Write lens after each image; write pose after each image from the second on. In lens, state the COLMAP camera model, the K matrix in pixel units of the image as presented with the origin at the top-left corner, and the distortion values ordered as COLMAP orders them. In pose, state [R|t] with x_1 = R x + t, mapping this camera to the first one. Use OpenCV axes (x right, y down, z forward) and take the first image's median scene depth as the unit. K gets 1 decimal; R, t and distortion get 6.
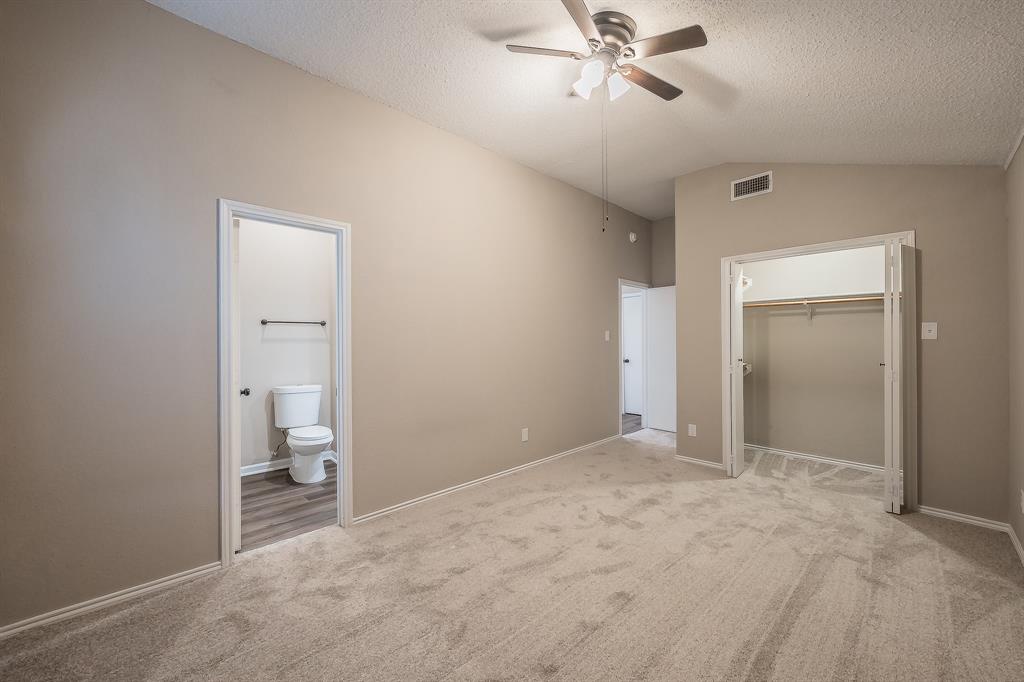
lens RADIAL K [[407.8, 0, 512.0], [0, 407.8, 341.0], [0, 0, 1]] dist [-0.000396, -0.000128]
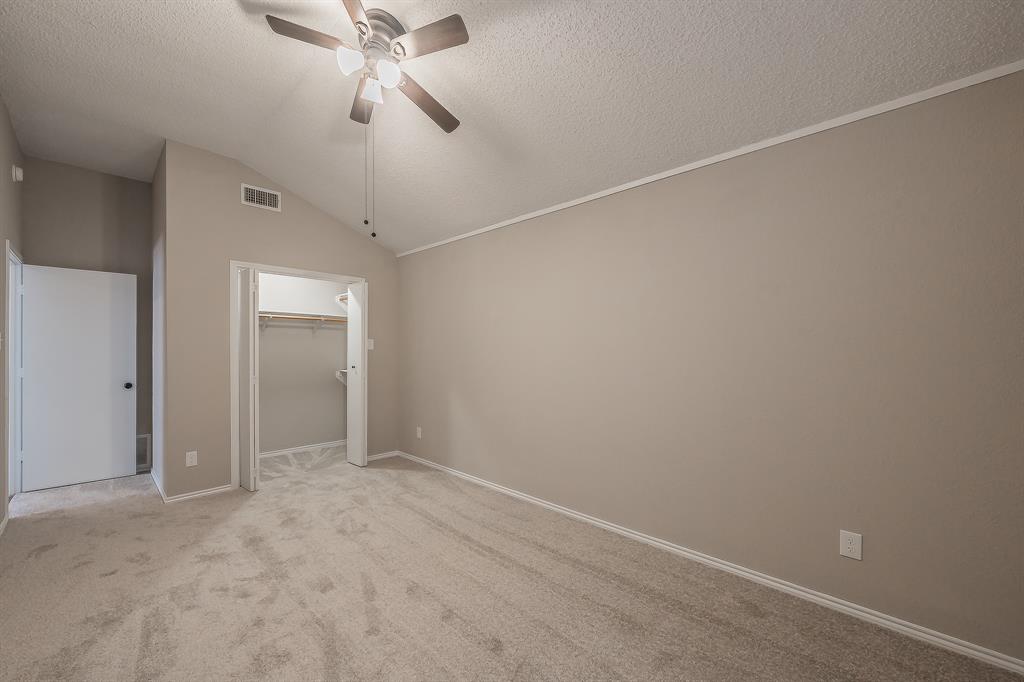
lens RADIAL K [[392.1, 0, 513.1], [0, 392.1, 351.0], [0, 0, 1]] dist [-0.001890, -0.000041]
pose [[-0.060303, -0.003082, 0.998175, -0.487404], [-0.003974, 0.999988, 0.002848, -0.005432], [-0.998172, -0.003795, -0.060314, 0.501502]]
